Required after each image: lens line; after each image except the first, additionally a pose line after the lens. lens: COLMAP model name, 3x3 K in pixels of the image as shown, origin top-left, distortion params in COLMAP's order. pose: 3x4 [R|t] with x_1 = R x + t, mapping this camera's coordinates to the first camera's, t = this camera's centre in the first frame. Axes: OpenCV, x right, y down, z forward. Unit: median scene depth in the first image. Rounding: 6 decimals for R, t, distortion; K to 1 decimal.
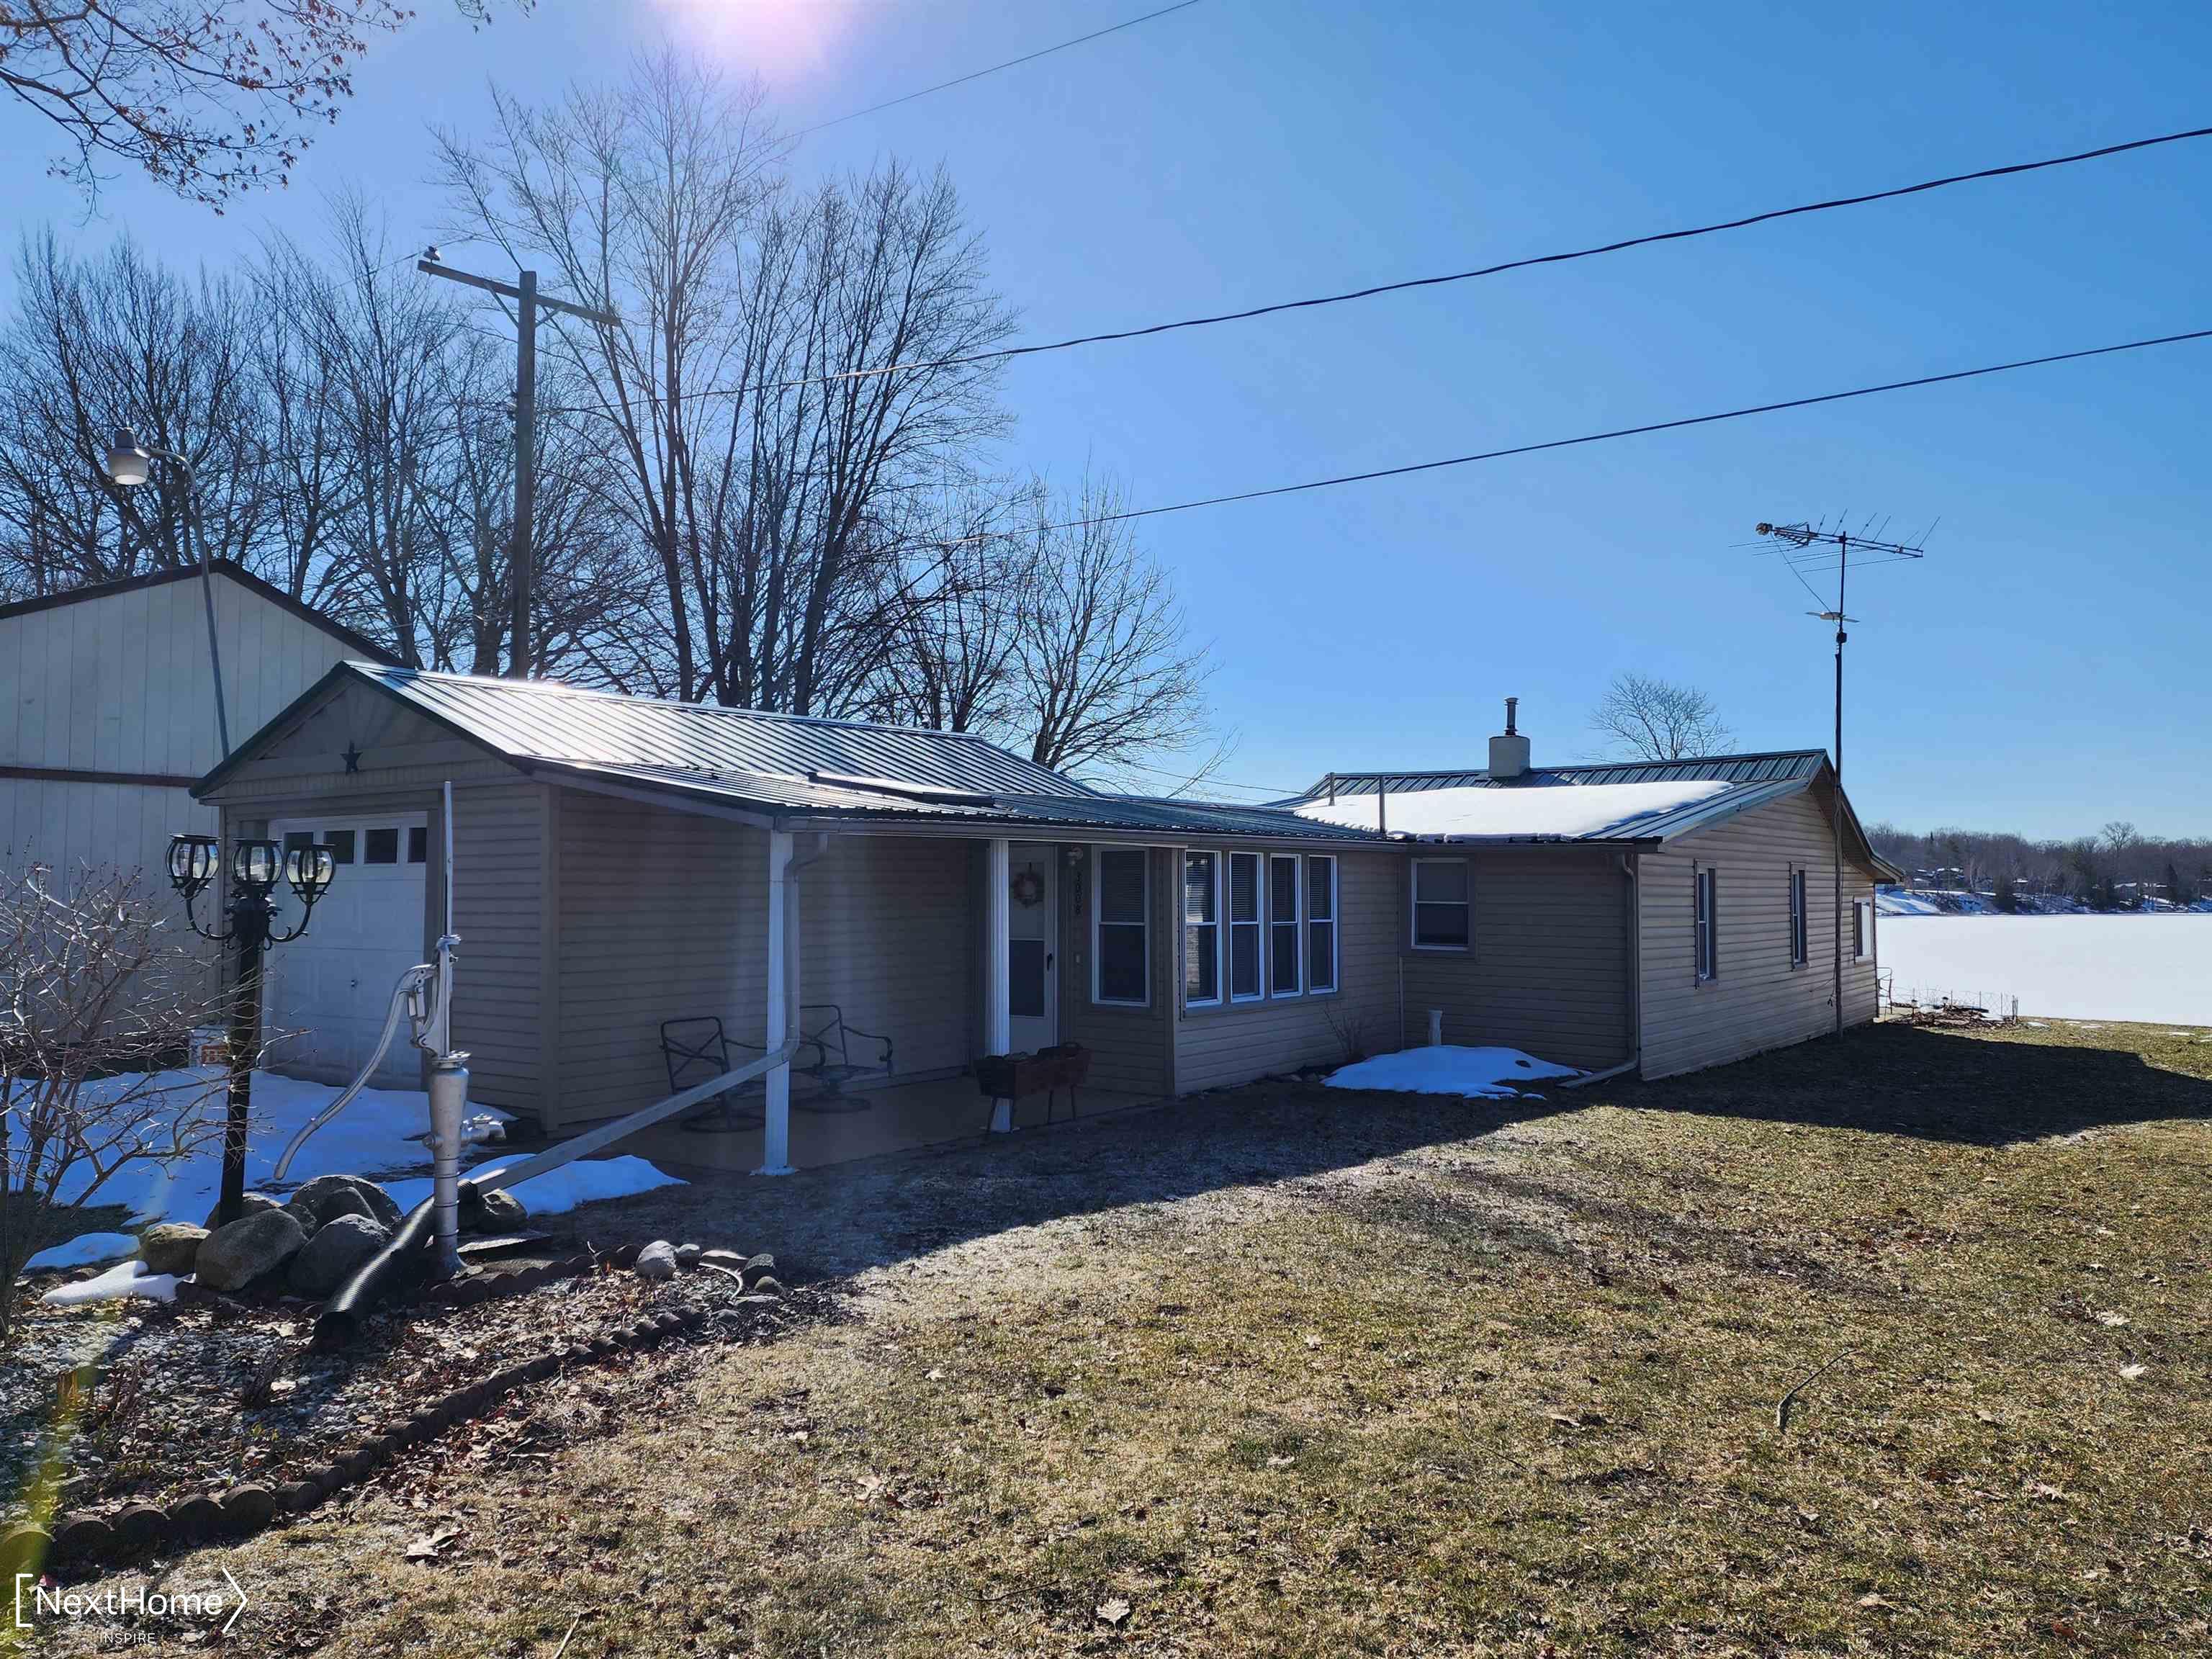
lens RADIAL K [[1501.9, 0, 1112.3], [0, 1501.9, 836.8], [0, 0, 1]] dist [0.034066, -0.000430]
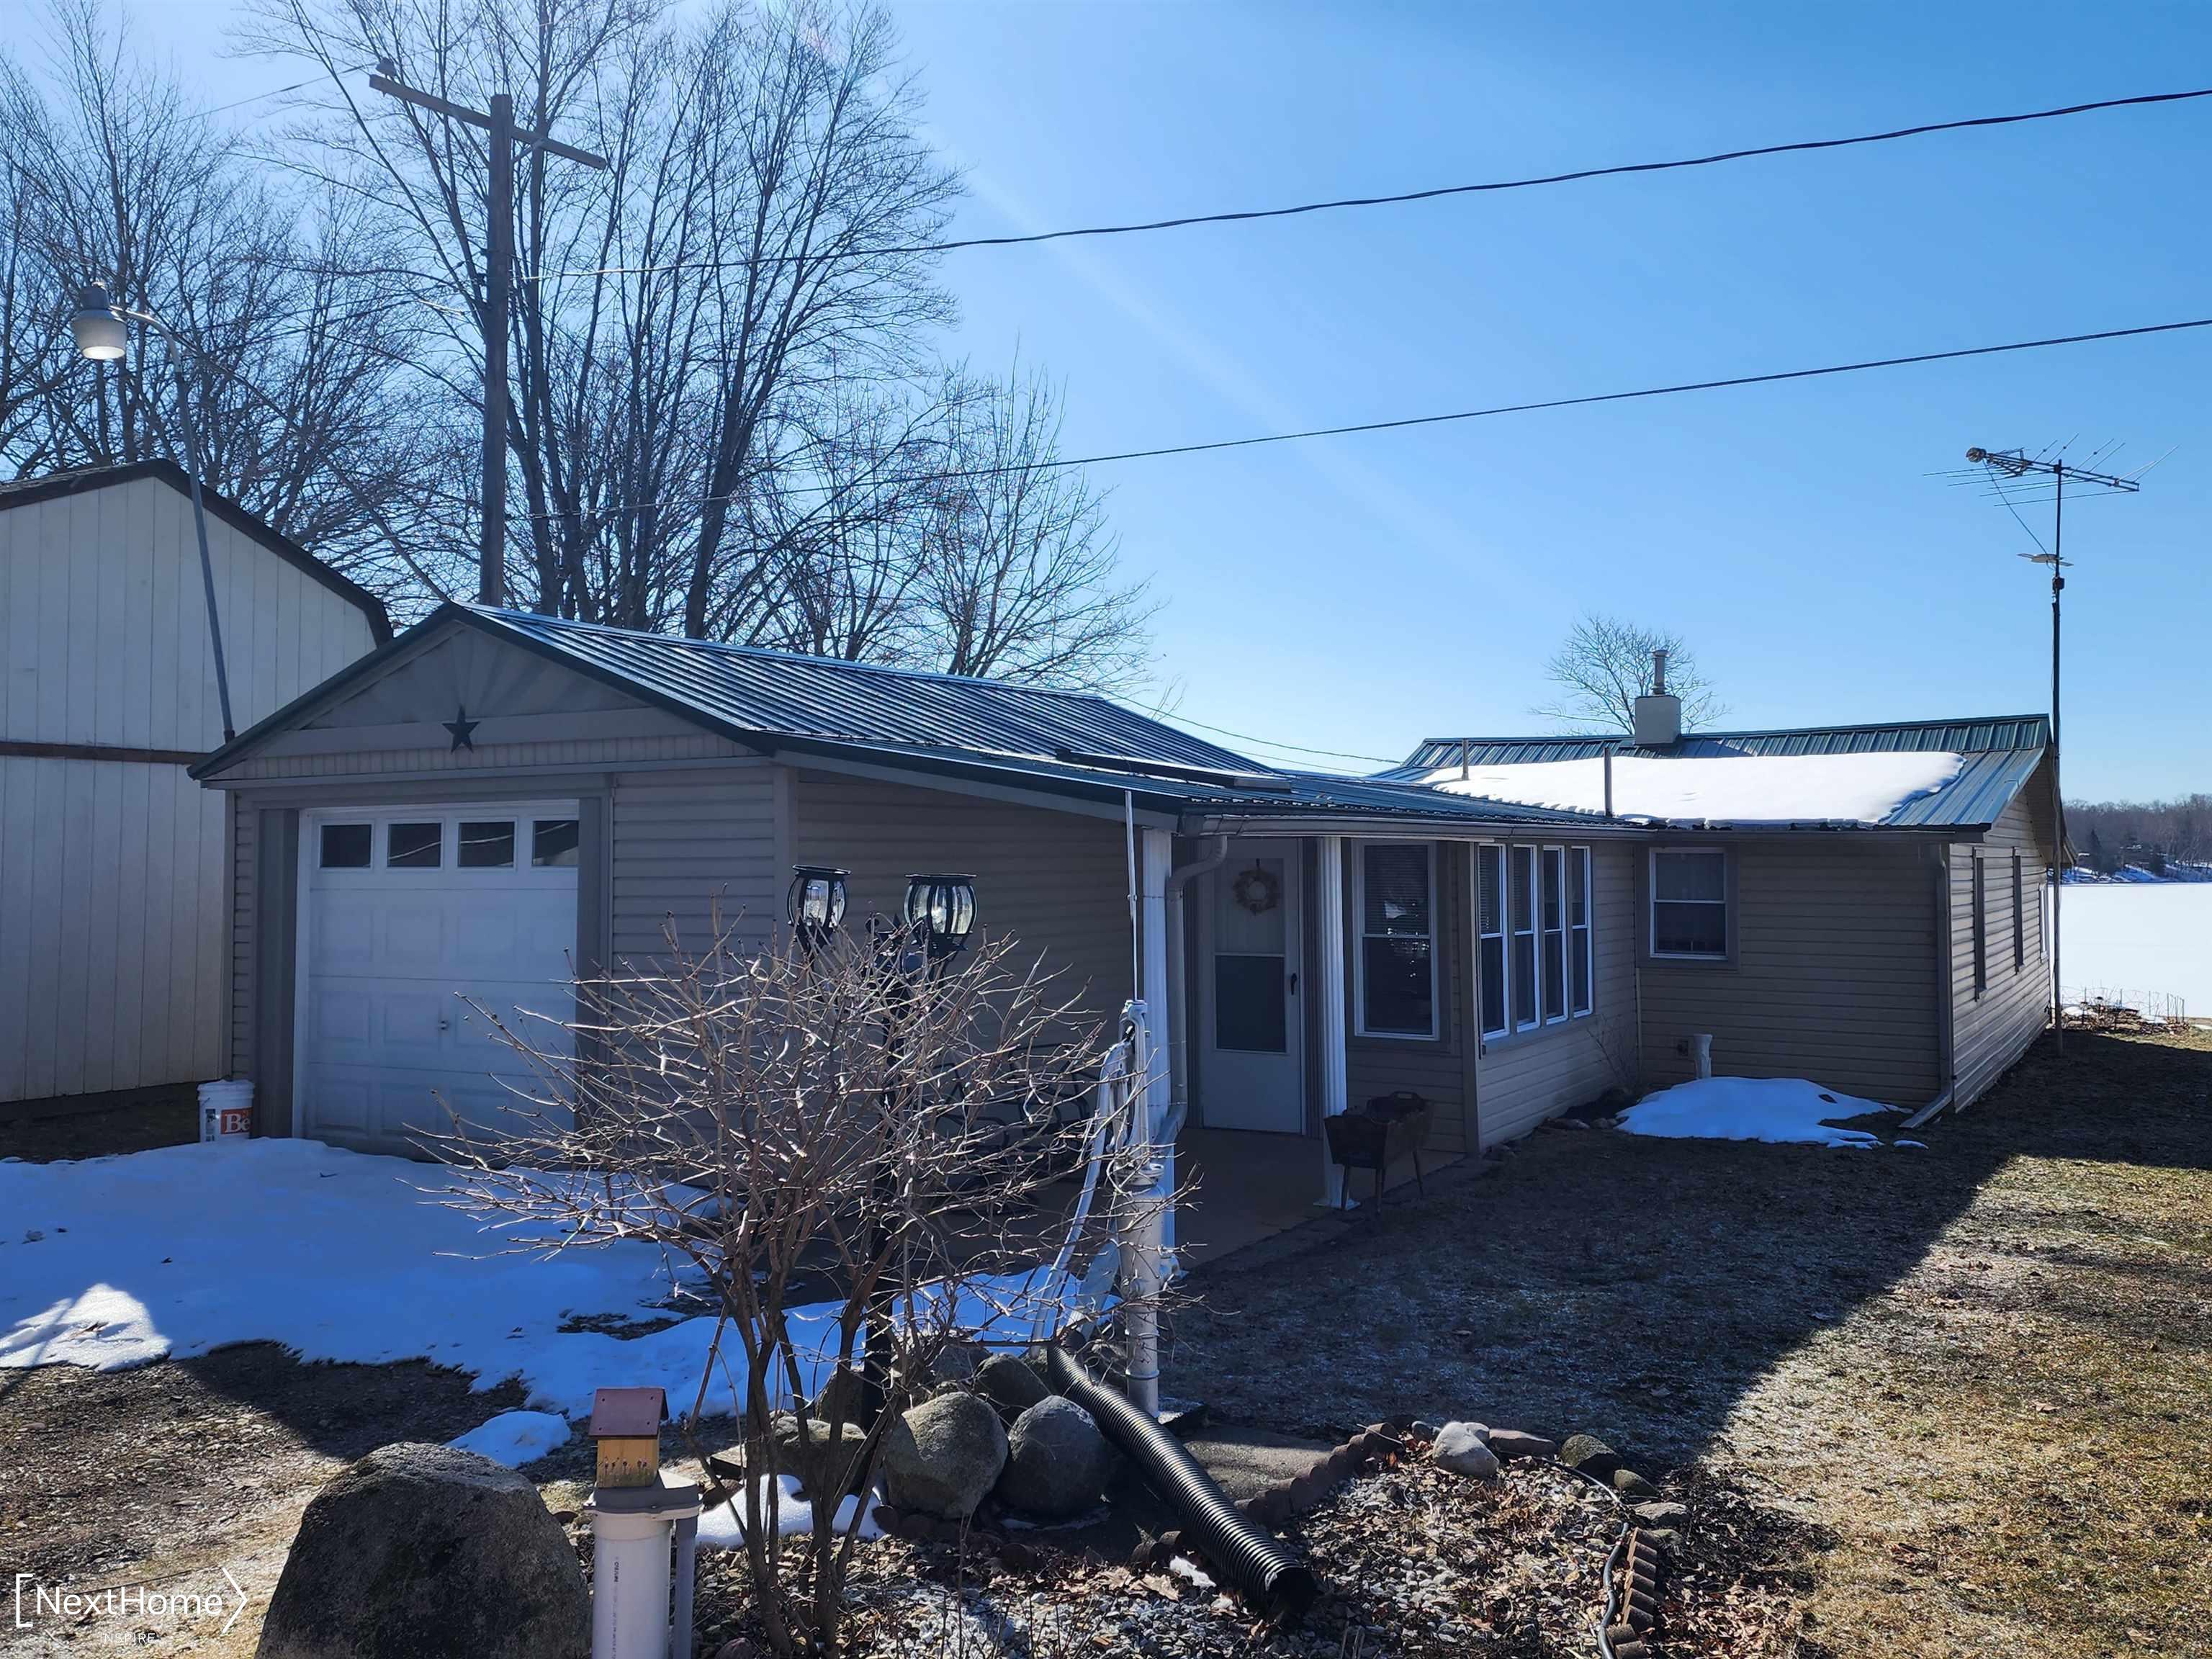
lens RADIAL K [[1774.5, 0, 1105.5], [0, 1774.5, 826.9], [0, 0, 1]] dist [0.017350, 0.006427]
pose [[0.994978, -0.002198, 0.100066, -0.200180], [0.000770, 0.999897, 0.014310, -0.011491], [-0.100087, -0.014161, 0.994878, 0.061929]]
